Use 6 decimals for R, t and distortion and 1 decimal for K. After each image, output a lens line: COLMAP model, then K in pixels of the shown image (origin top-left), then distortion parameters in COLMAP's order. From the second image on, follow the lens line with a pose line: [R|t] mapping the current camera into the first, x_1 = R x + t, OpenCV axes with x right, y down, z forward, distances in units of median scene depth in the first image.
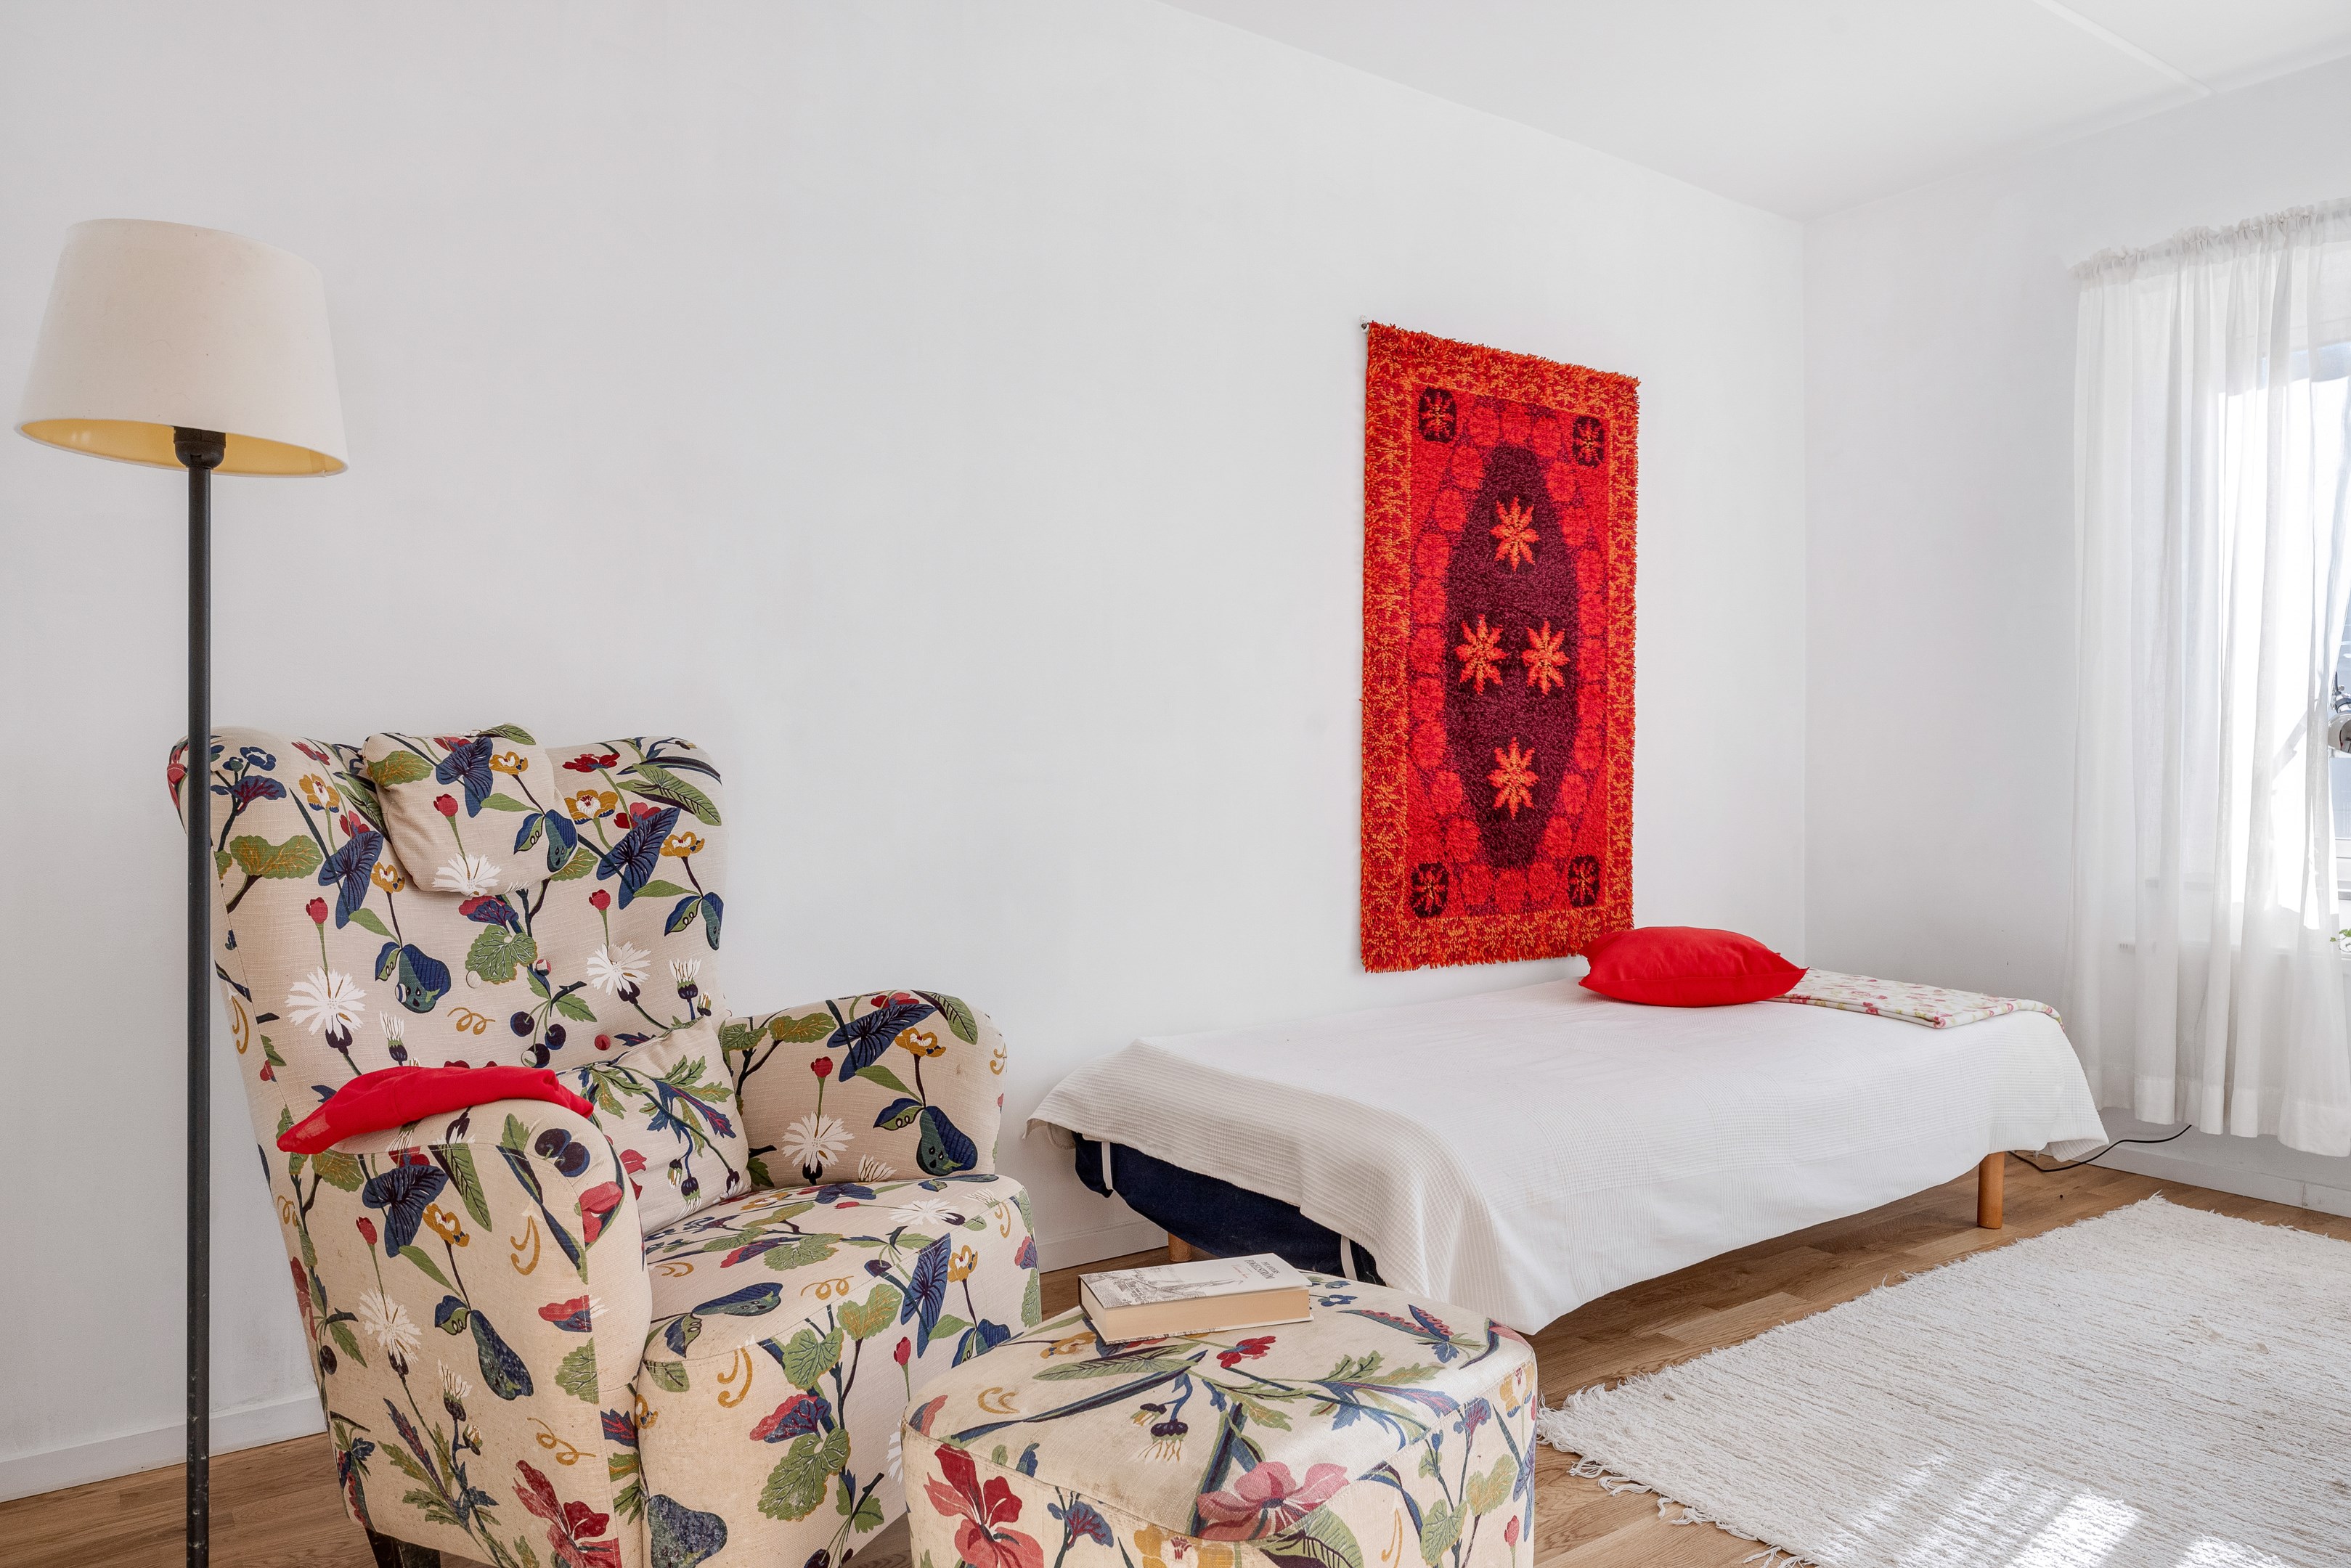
lens RADIAL K [[1543.8, 0, 1184.9], [0, 1543.8, 728.9], [0, 0, 1]] dist [0.003510, -0.001877]
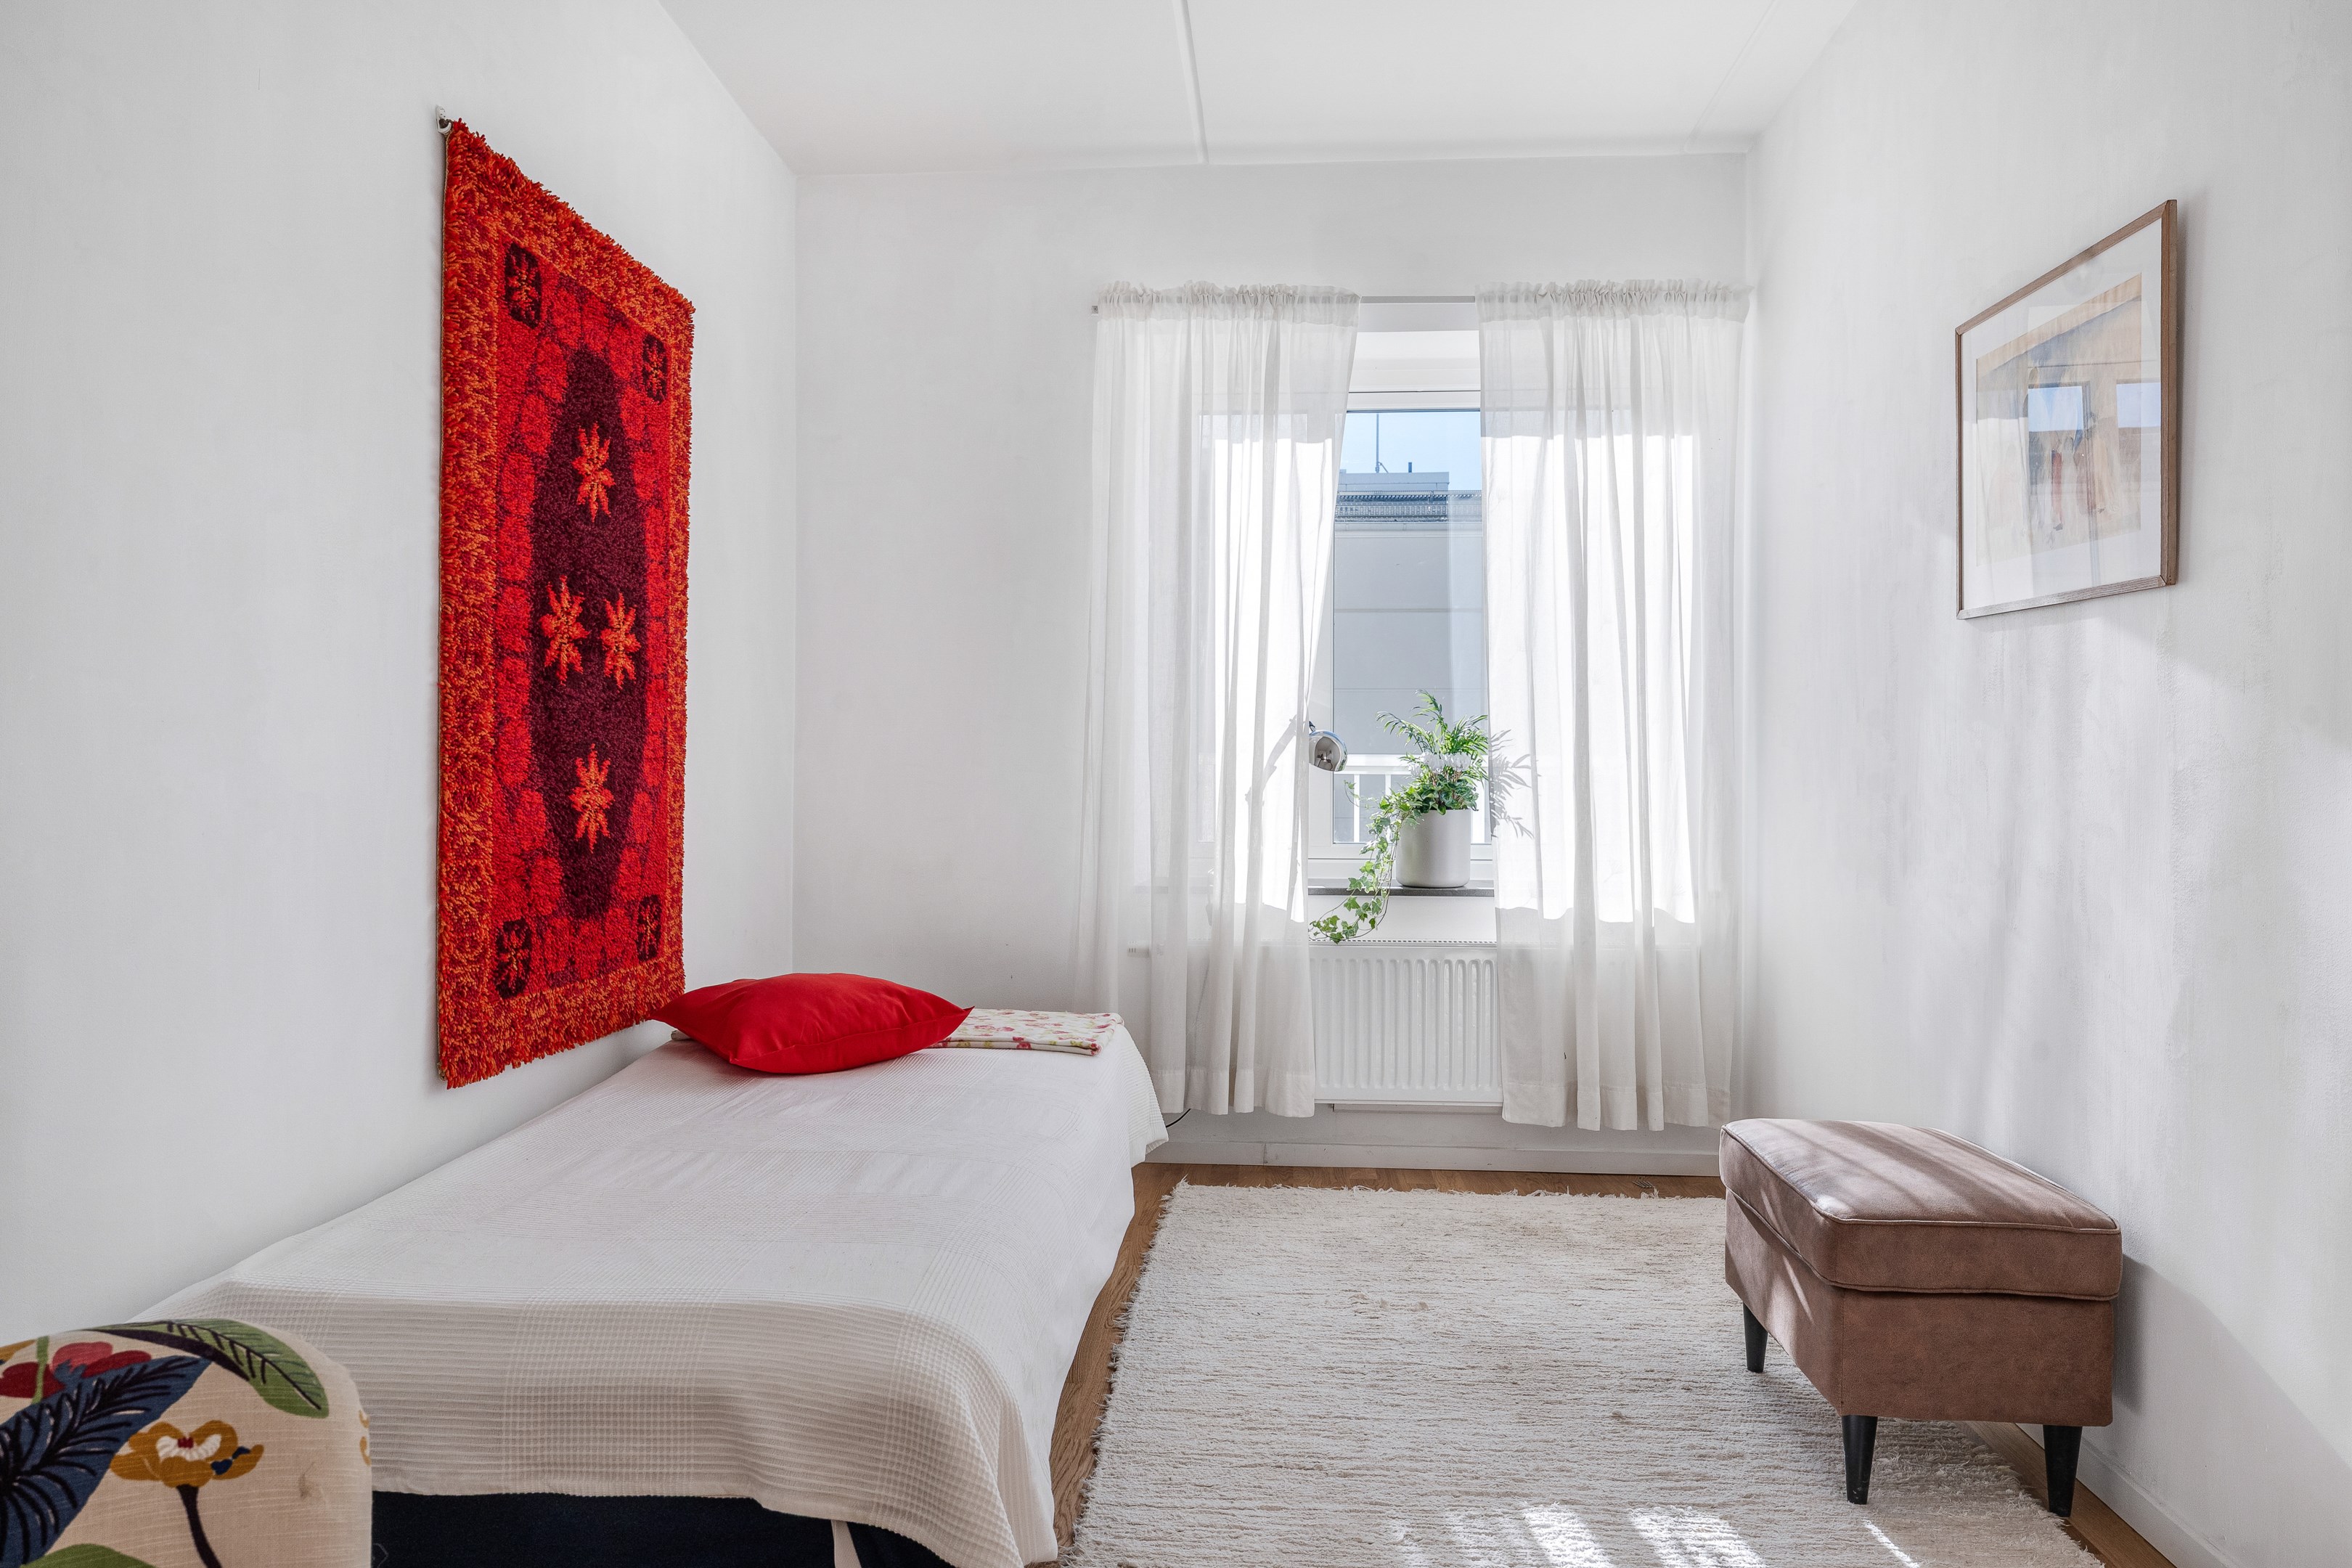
lens RADIAL K [[1544.6, 0, 1181.4], [0, 1544.6, 782.8], [0, 0, 1]] dist [0.003510, -0.001877]
pose [[0.639312, -0.004243, 0.768936, -0.192755], [-0.016366, 0.999683, 0.019123, 0.005635], [-0.768774, -0.024810, 0.639040, 0.318662]]
